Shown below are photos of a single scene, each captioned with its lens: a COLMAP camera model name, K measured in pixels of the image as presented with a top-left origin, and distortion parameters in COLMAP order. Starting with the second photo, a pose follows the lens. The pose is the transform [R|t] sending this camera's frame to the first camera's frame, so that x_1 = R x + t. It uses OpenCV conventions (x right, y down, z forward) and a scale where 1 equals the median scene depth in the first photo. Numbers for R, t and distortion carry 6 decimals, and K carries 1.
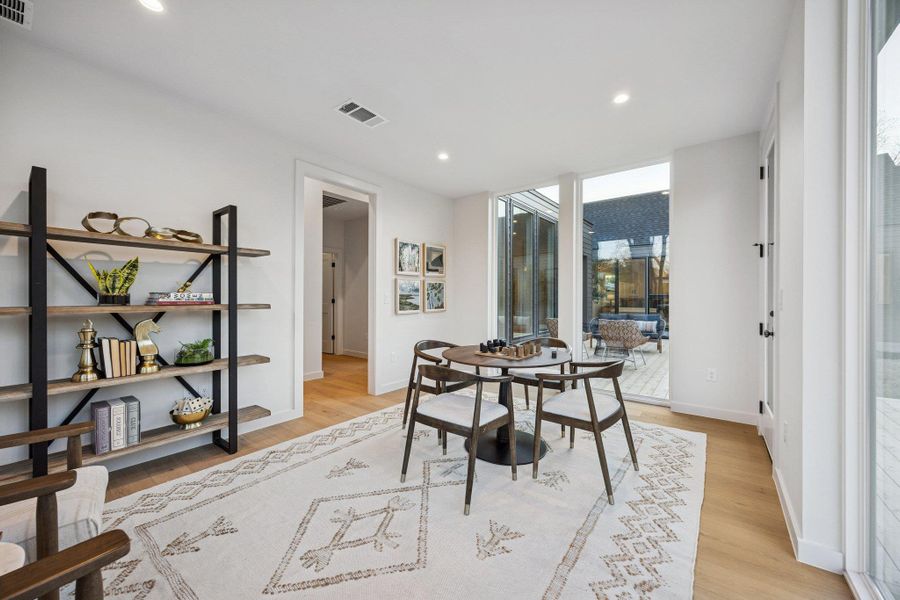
lens RADIAL K [[343.0, 0, 445.5], [0, 343.0, 295.5], [0, 0, 1]] dist [-0.001467, -0.000115]
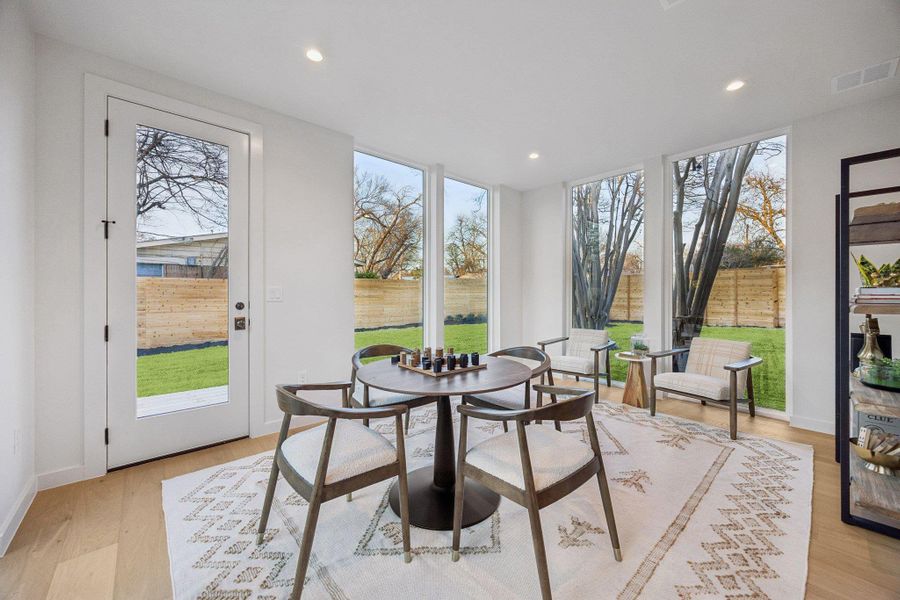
lens RADIAL K [[343.0, 0, 445.5], [0, 343.0, 295.5], [0, 0, 1]] dist [-0.001467, -0.000115]
pose [[-0.983494, -0.000757, 0.180942, 0.042626], [-0.000546, 0.999999, 0.001218, 0.010868], [-0.180943, 0.001099, -0.983493, 1.933306]]
